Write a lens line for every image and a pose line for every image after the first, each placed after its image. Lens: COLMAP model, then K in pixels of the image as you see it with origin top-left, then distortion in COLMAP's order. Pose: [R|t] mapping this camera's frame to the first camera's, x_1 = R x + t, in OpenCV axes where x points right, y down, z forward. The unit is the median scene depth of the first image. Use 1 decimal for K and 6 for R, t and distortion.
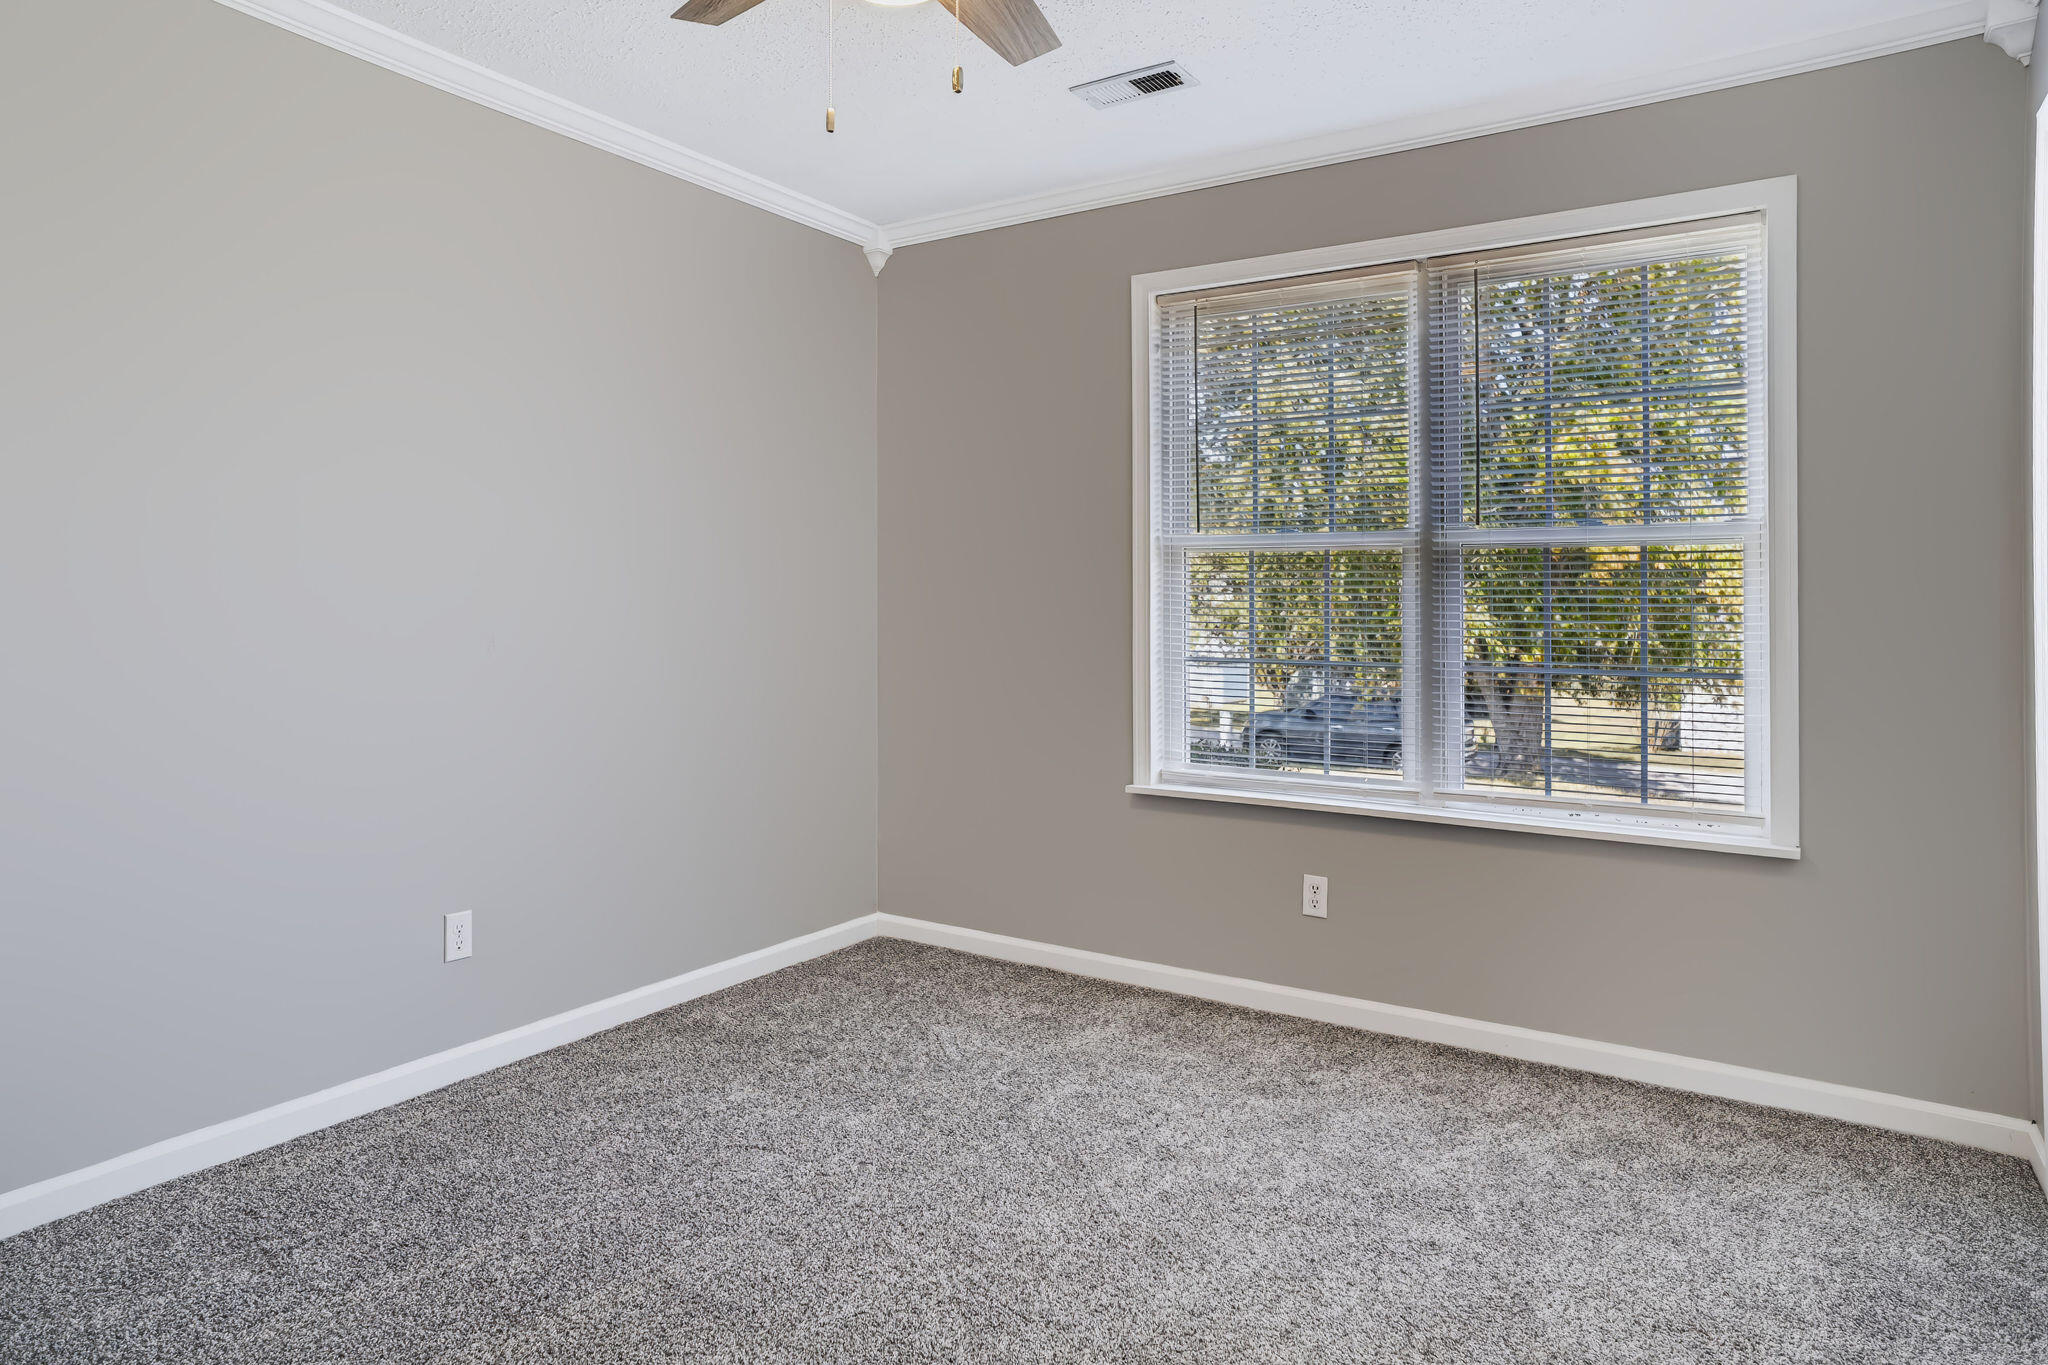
lens RADIAL K [[1201.0, 0, 1027.4], [0, 1201.0, 601.9], [0, 0, 1]] dist [-0.031761, 0.017971]
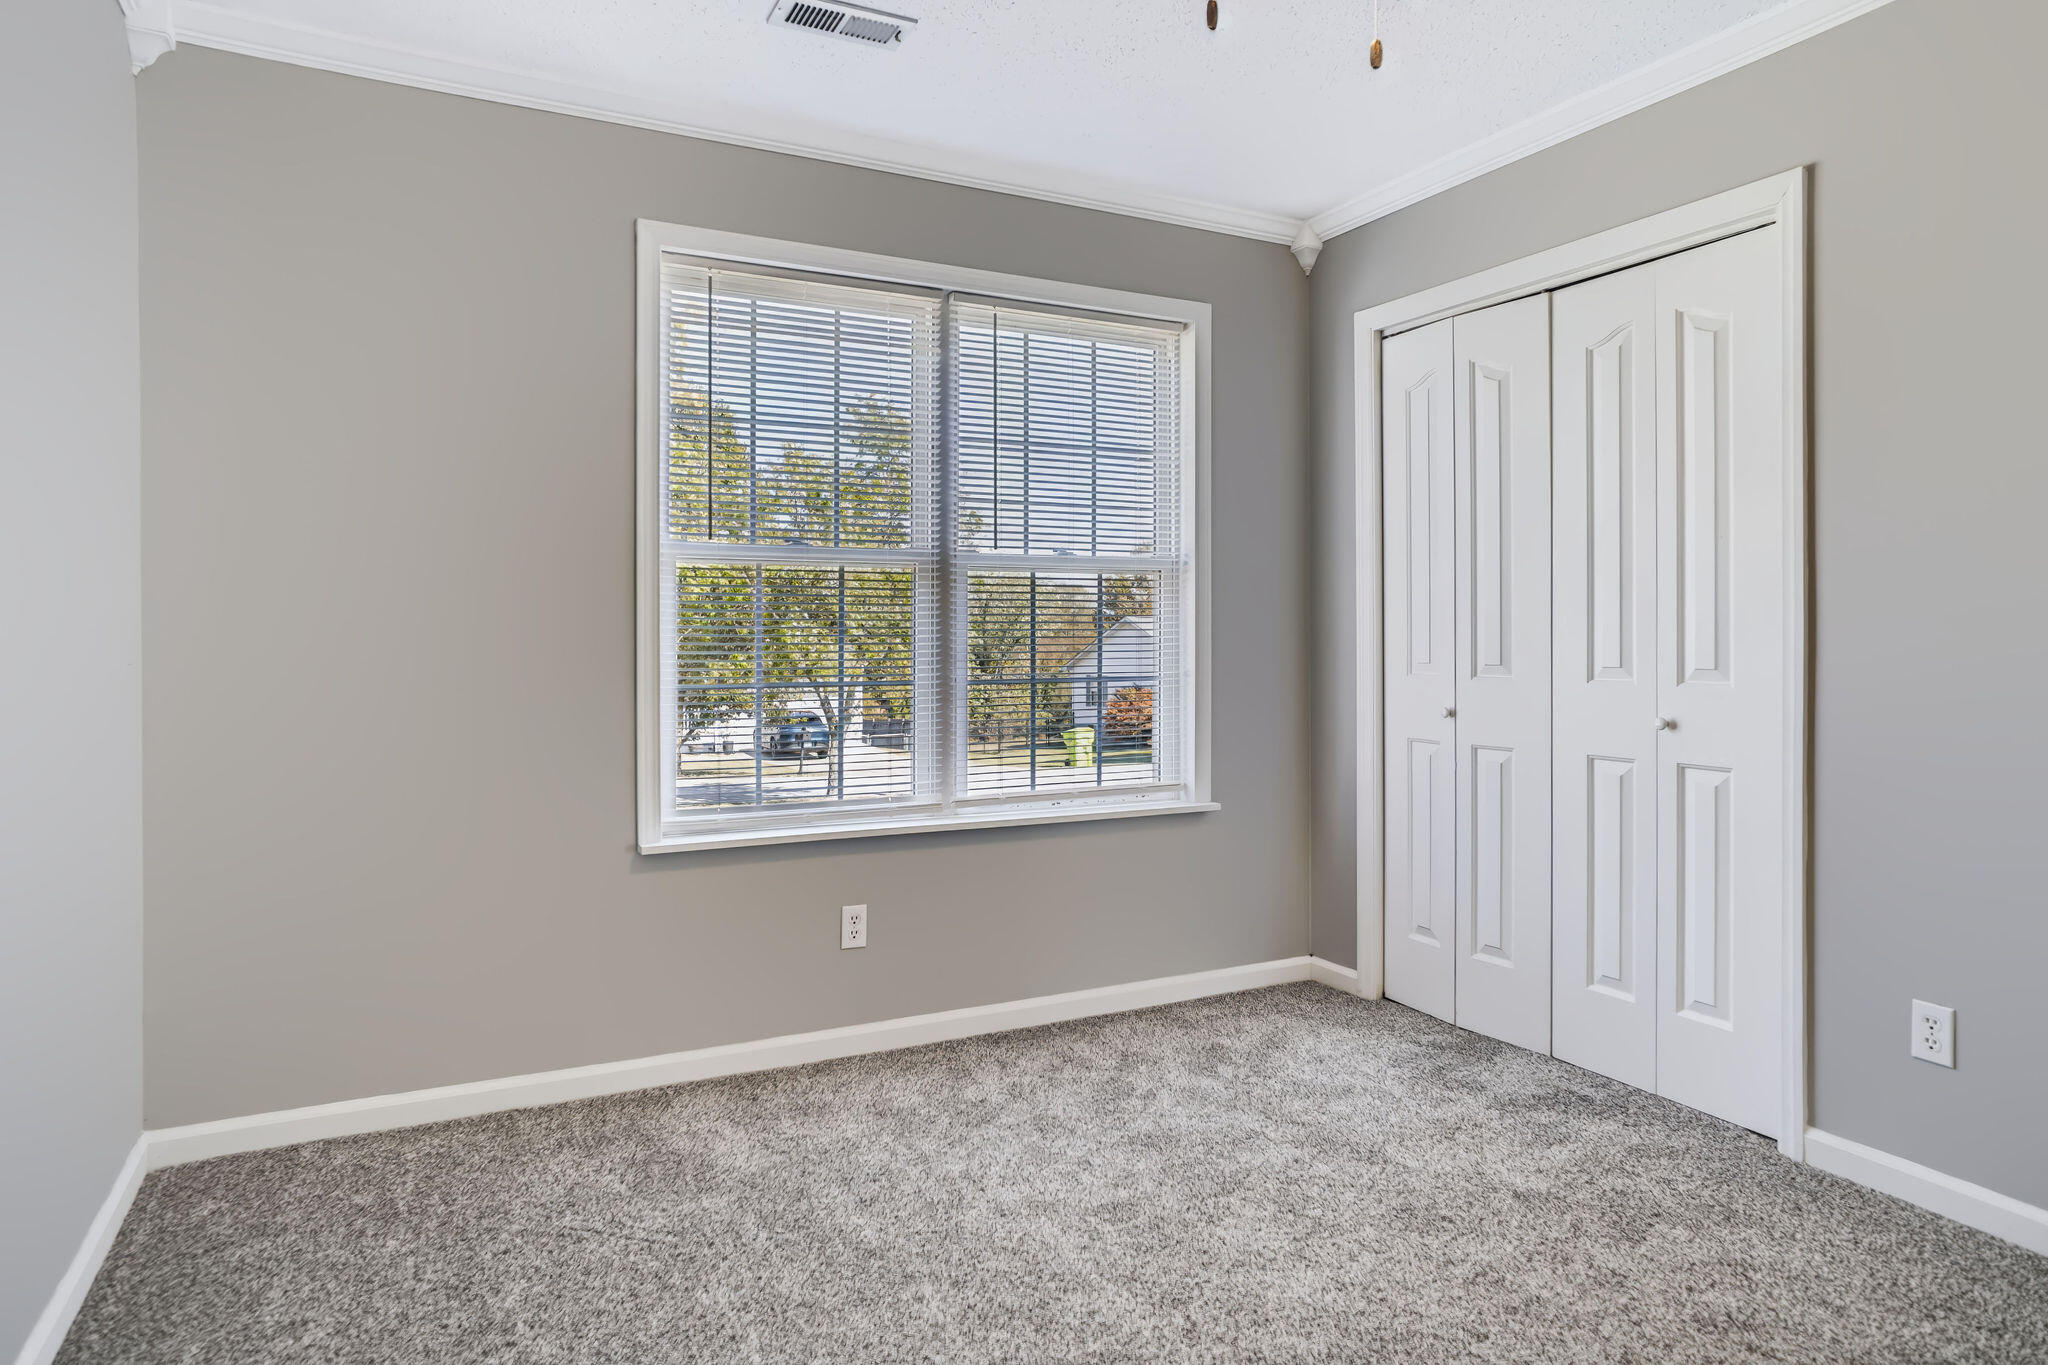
lens RADIAL K [[1223.5, 0, 1029.4], [0, 1223.5, 620.5], [0, 0, 1]] dist [-0.046404, 0.046981]
pose [[0.511044, -0.005041, 0.859540, -0.560744], [-0.005200, 0.999946, 0.008957, -0.010131], [-0.859539, -0.009047, 0.510990, 0.404479]]
